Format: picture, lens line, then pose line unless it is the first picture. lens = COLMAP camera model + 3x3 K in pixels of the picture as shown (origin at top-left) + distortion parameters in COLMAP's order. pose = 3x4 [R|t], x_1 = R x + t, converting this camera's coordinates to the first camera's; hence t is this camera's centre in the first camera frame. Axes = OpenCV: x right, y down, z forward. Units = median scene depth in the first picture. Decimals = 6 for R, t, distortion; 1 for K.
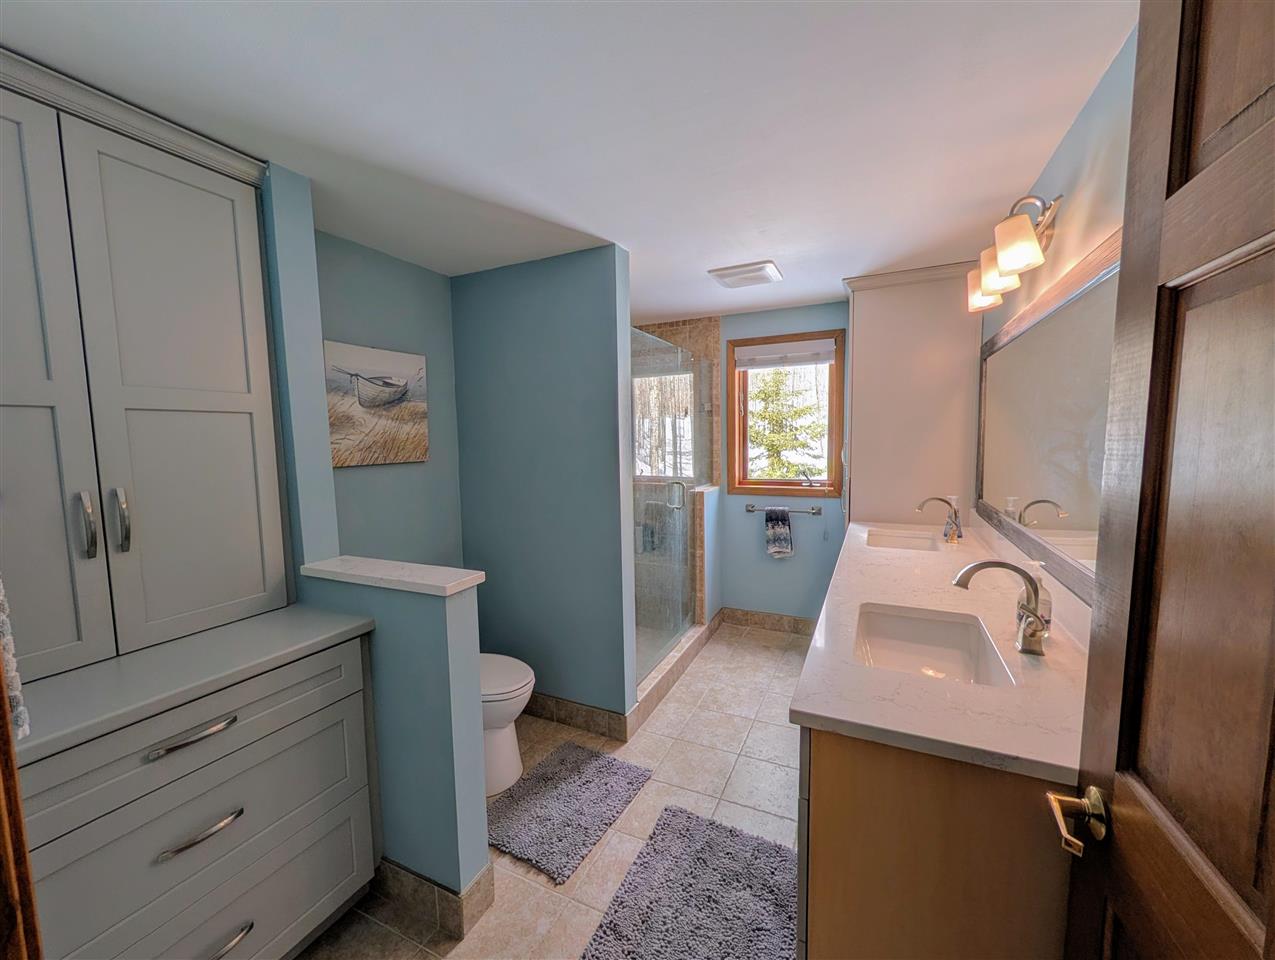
lens RADIAL K [[516.7, 0, 637.5], [0, 516.7, 480.0], [0, 0, 1]] dist [-0.000705, -0.000028]
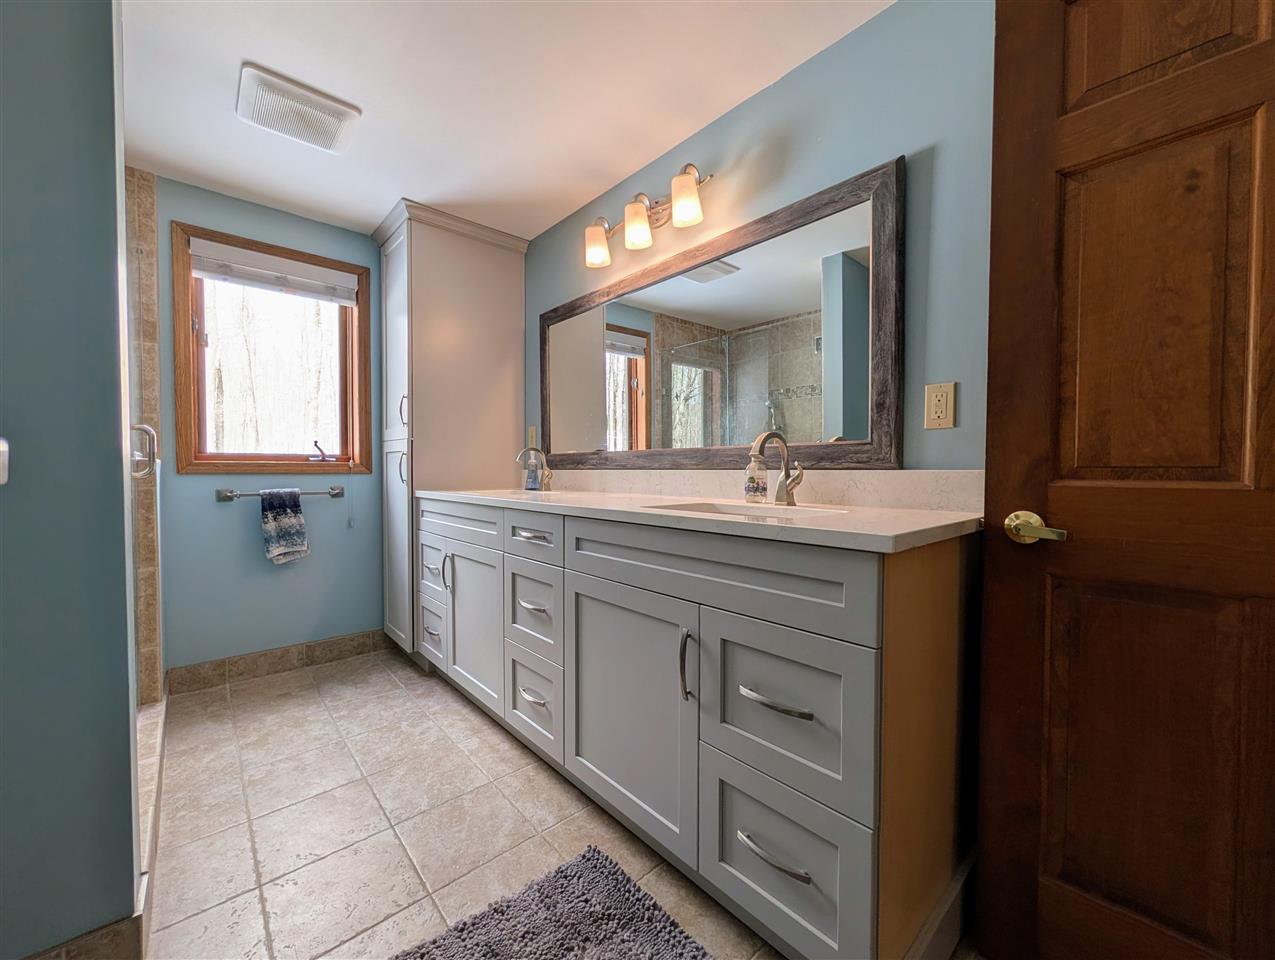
lens RADIAL K [[501.0, 0, 657.5], [0, 501.0, 477.3], [0, 0, 1]] dist [-0.000580, -0.000021]
pose [[0.378050, -0.003532, 0.925779, -0.194933], [0.072156, 0.997063, -0.025662, 0.109907], [-0.922969, 0.076501, 0.377194, 0.336350]]
